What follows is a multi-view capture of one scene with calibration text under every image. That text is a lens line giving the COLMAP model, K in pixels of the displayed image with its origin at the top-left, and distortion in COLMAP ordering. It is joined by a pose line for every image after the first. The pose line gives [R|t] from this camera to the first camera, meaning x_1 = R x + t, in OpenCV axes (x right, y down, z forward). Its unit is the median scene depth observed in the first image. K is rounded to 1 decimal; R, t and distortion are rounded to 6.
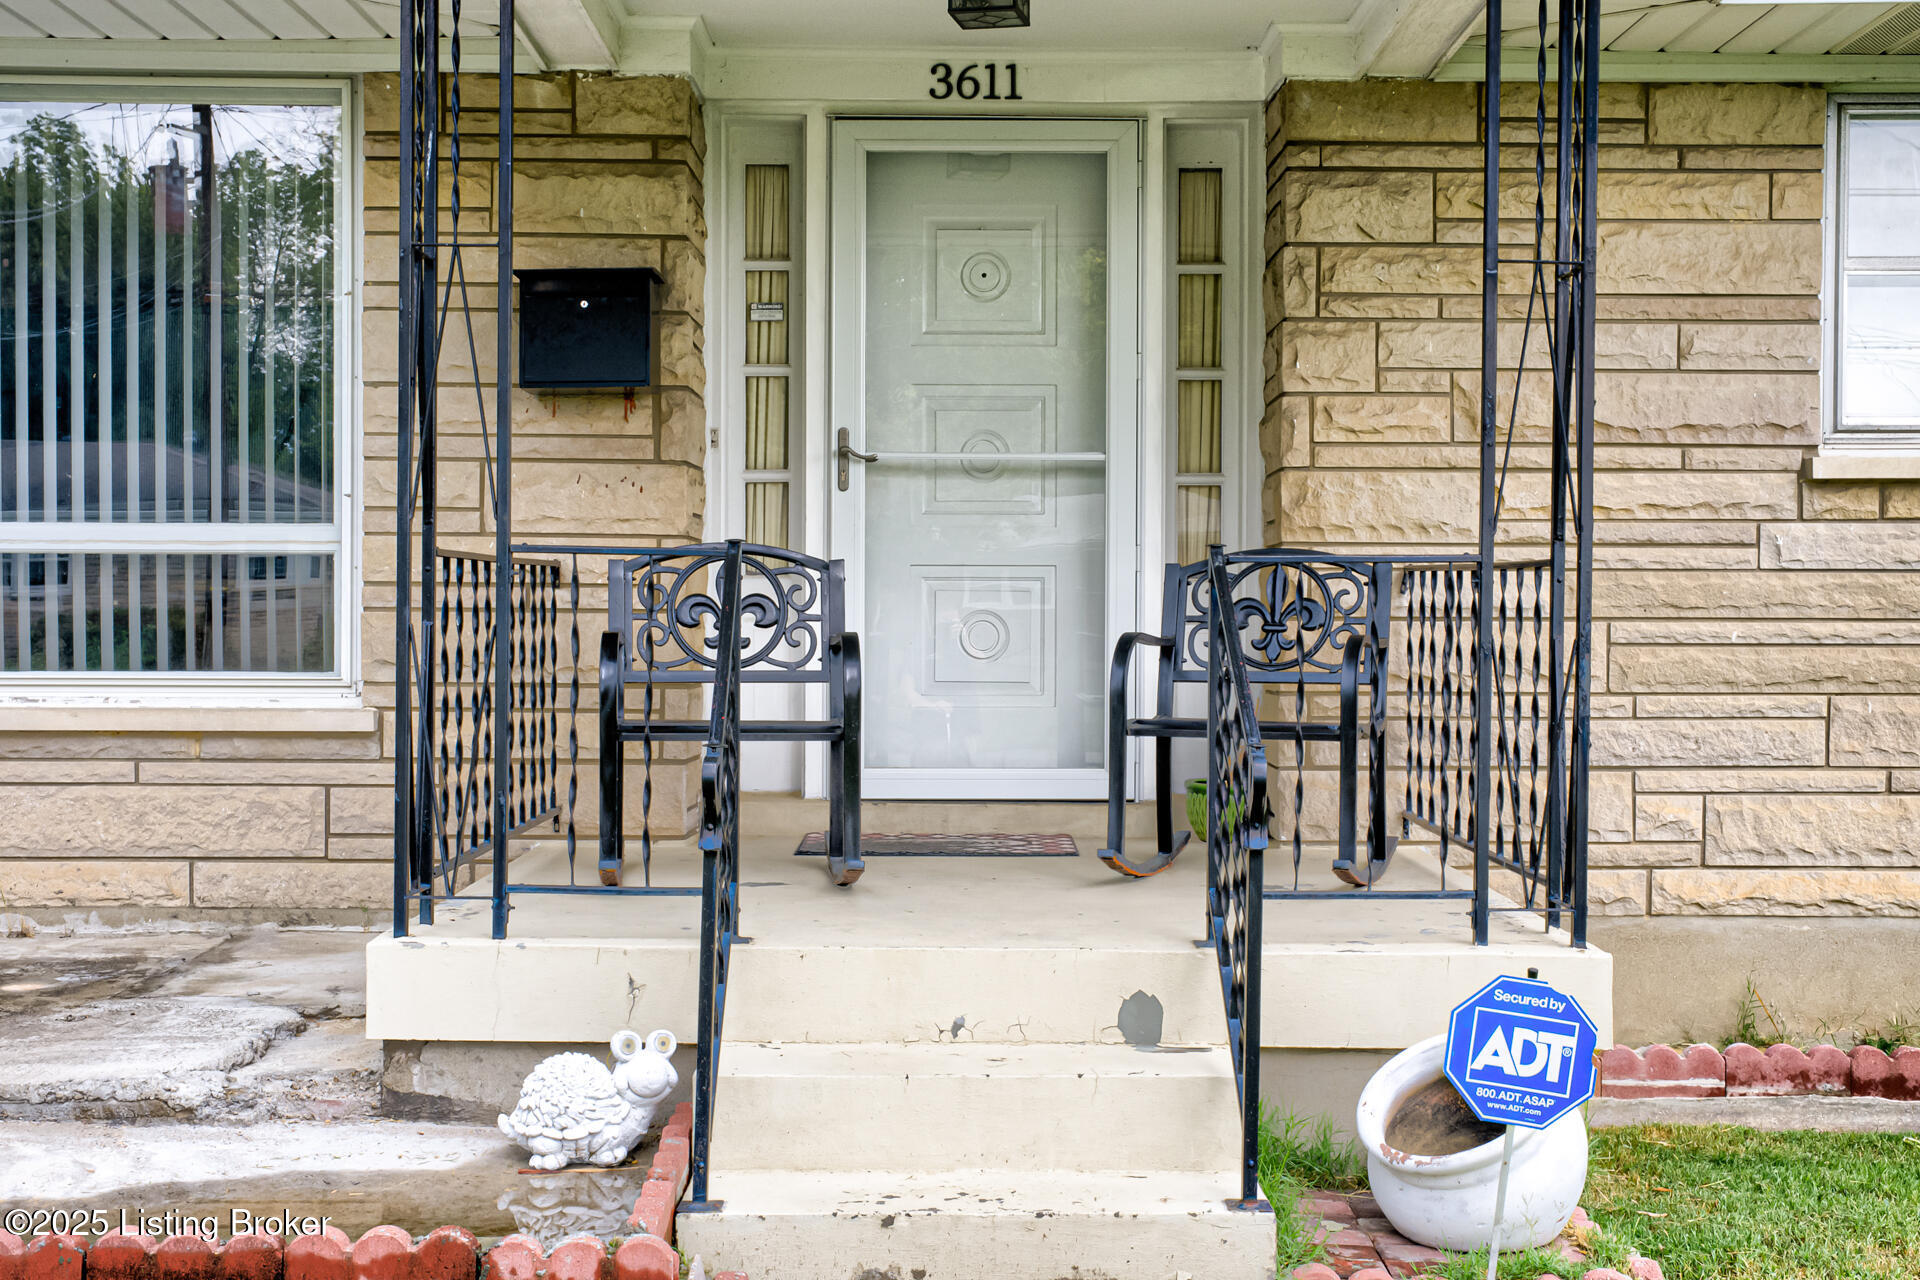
lens RADIAL K [[2357.4, 0, 966.2], [0, 2357.4, 642.3], [0, 0, 1]] dist [0.043749, 0.000000]
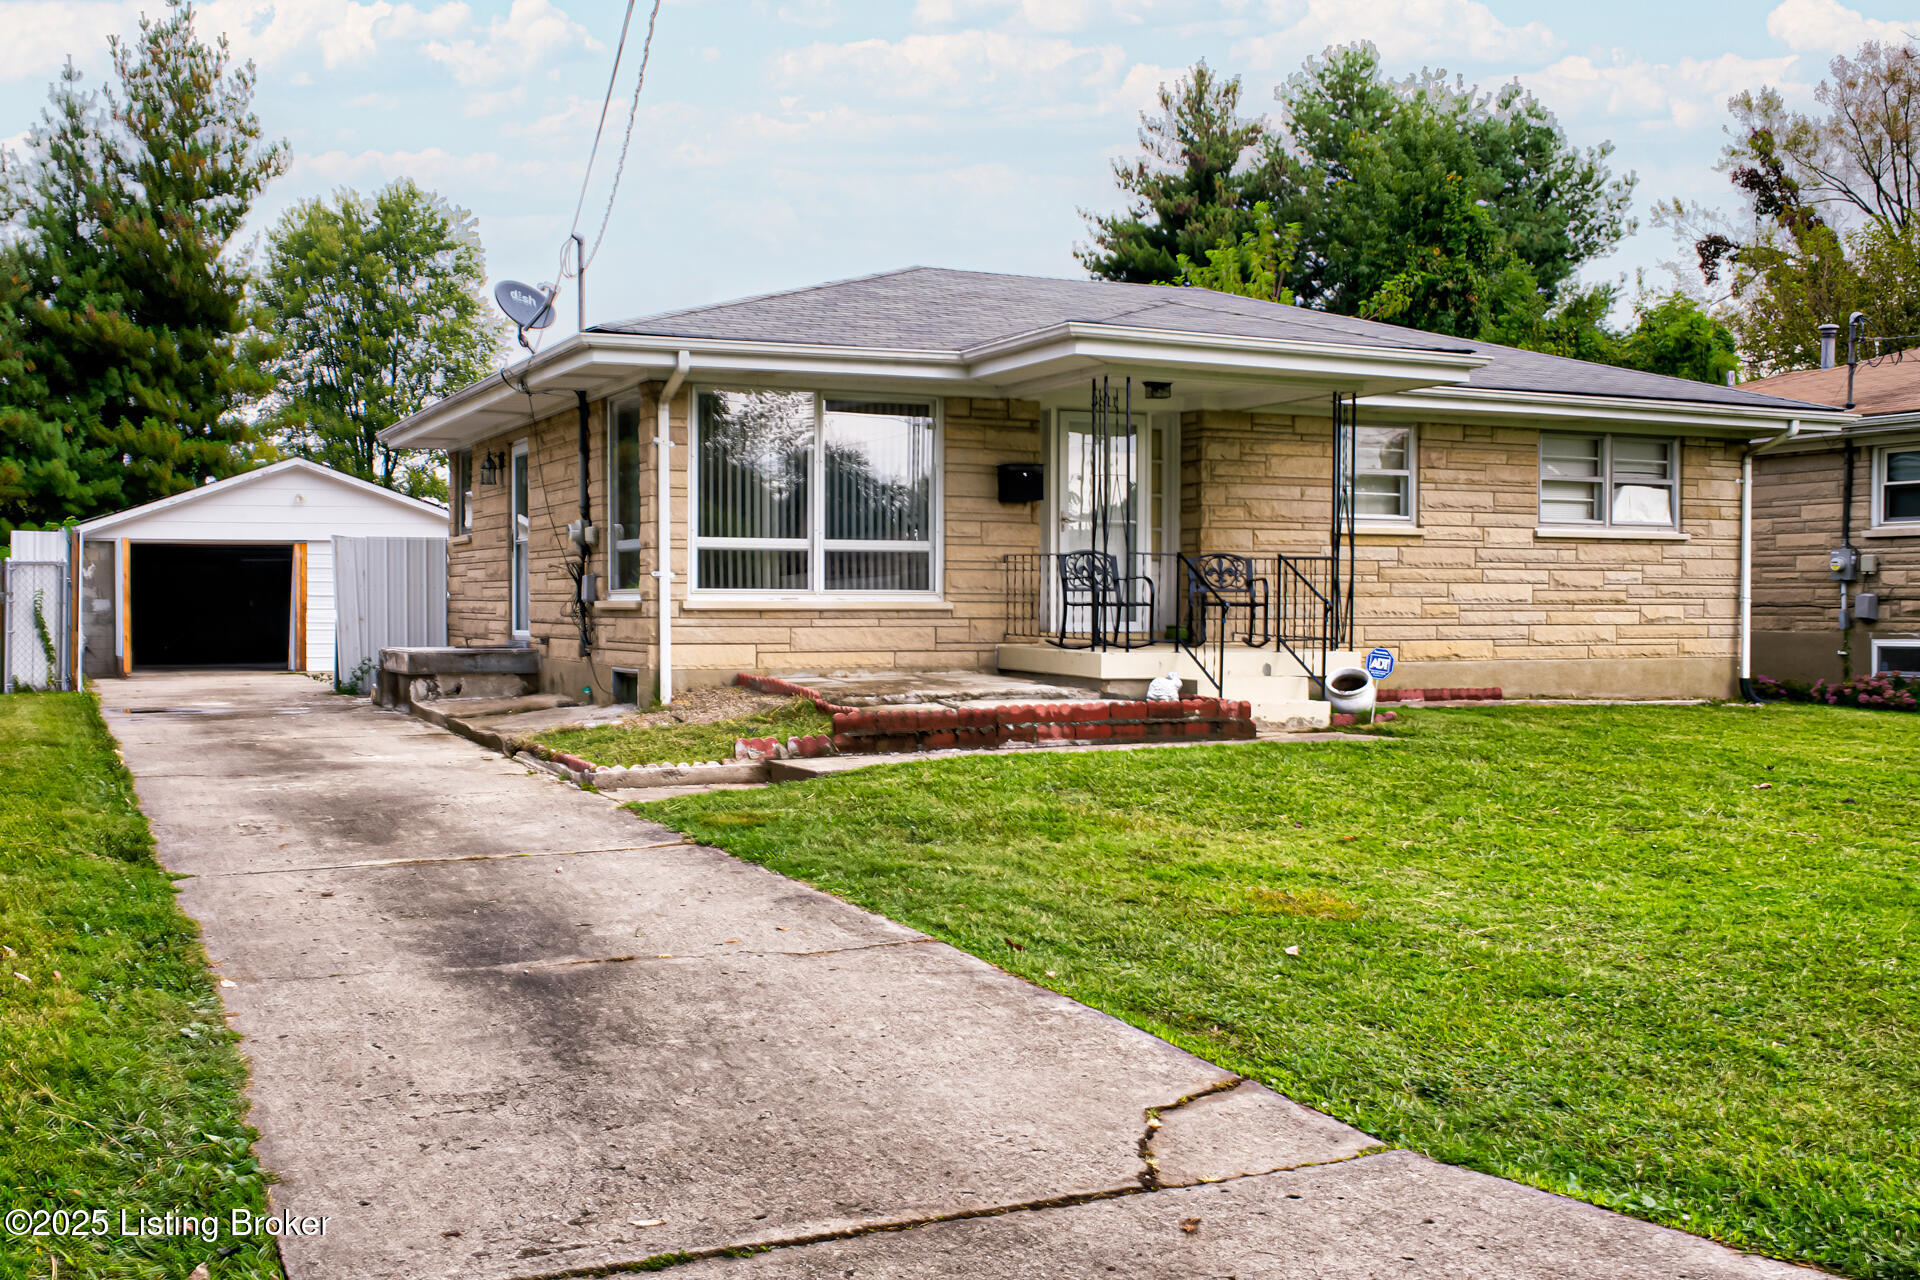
lens RADIAL K [[1927.5, 0, 966.3], [0, 1927.5, 642.7], [0, 0, 1]] dist [0.002340, 0.000000]
pose [[0.904480, -0.011328, 0.426365, -1.300424], [0.004894, 0.999857, 0.016181, 0.040667], [-0.426488, -0.012549, 0.904406, -1.277735]]
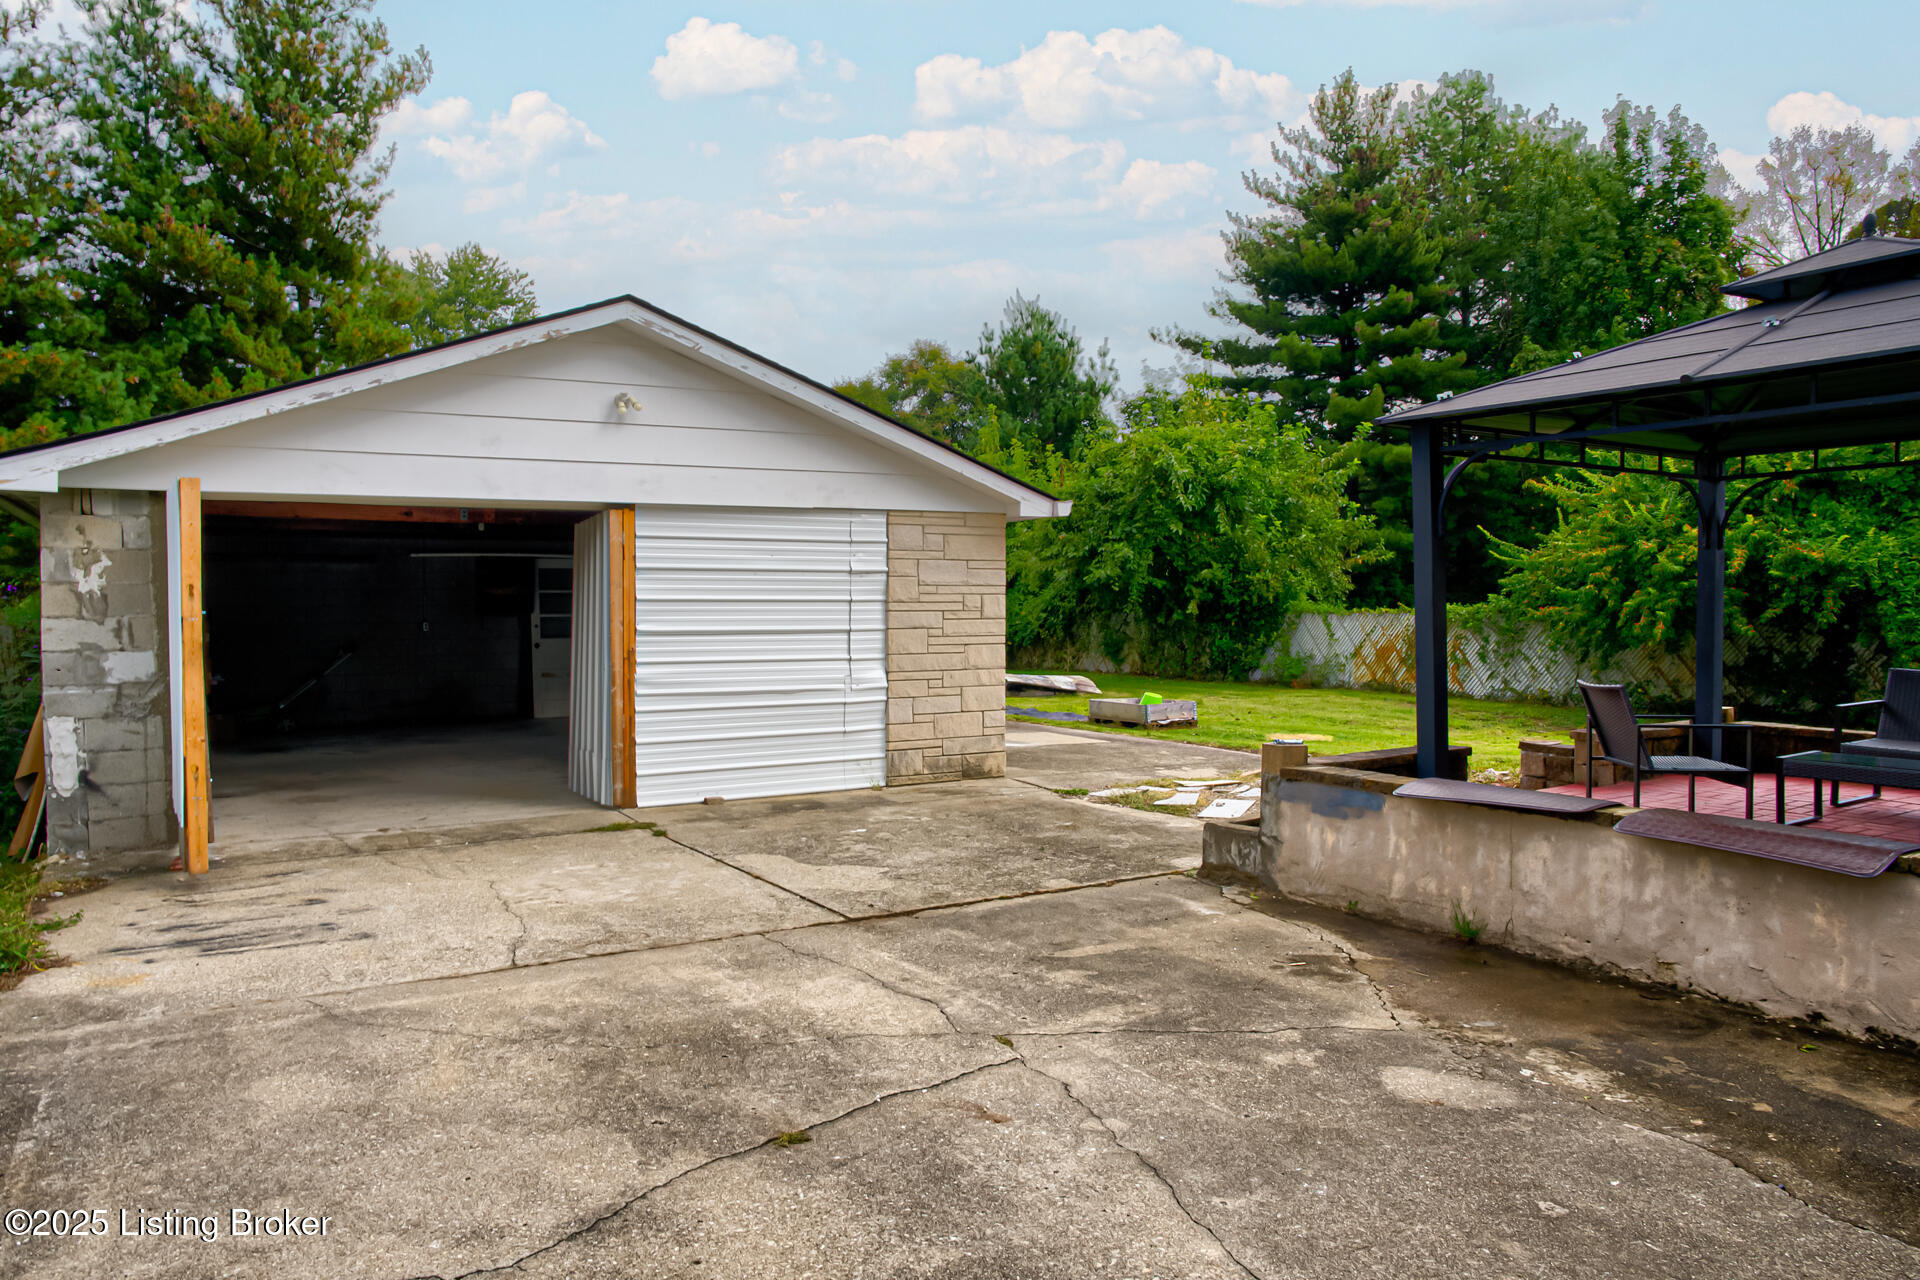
lens RADIAL K [[1290.1, 0, 912.7], [0, 1290.1, 627.7], [0, 0, 1]] dist [-0.008024, 0.025967]
pose [[0.868242, -0.009135, 0.496057, -1.171130], [0.001601, 0.999877, 0.015609, -0.033650], [-0.496138, -0.012758, 0.868150, 2.341360]]
